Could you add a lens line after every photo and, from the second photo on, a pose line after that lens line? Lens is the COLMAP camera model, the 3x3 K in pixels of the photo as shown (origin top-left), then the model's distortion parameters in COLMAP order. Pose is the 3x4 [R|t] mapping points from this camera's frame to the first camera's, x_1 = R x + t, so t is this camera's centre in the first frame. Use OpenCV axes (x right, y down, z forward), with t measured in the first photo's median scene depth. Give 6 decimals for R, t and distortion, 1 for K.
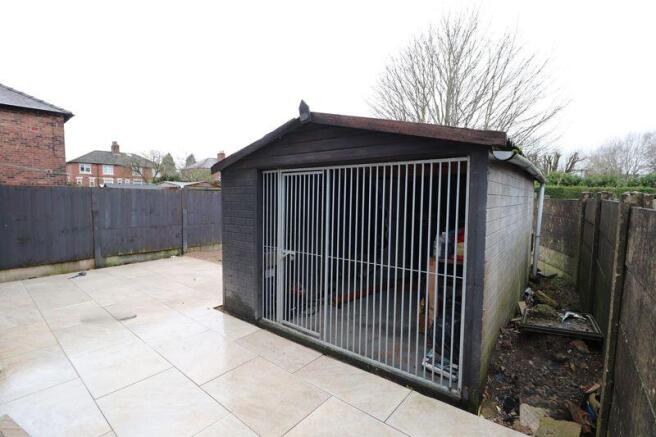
lens RADIAL K [[306.4, 0, 331.8], [0, 306.4, 218.9], [0, 0, 1]] dist [0.000640, -0.000009]
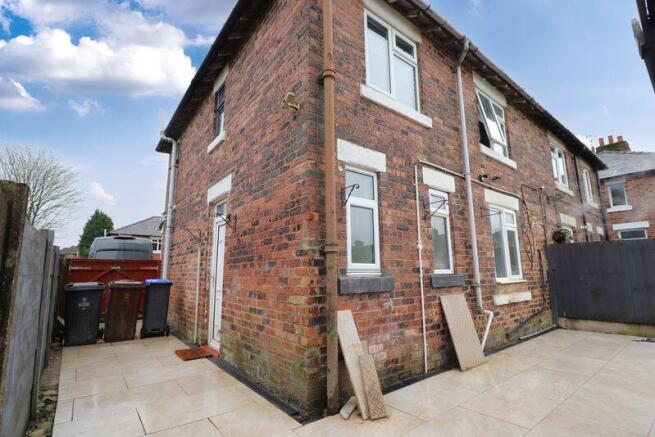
lens RADIAL K [[305.9, 0, 331.9], [0, 305.9, 223.2], [0, 0, 1]] dist [0.000640, -0.000009]
pose [[-0.197206, -0.166567, -0.966108, 0.250784], [-0.049323, 0.985898, -0.159911, 0.041476], [0.979121, 0.016116, -0.202640, 0.311656]]
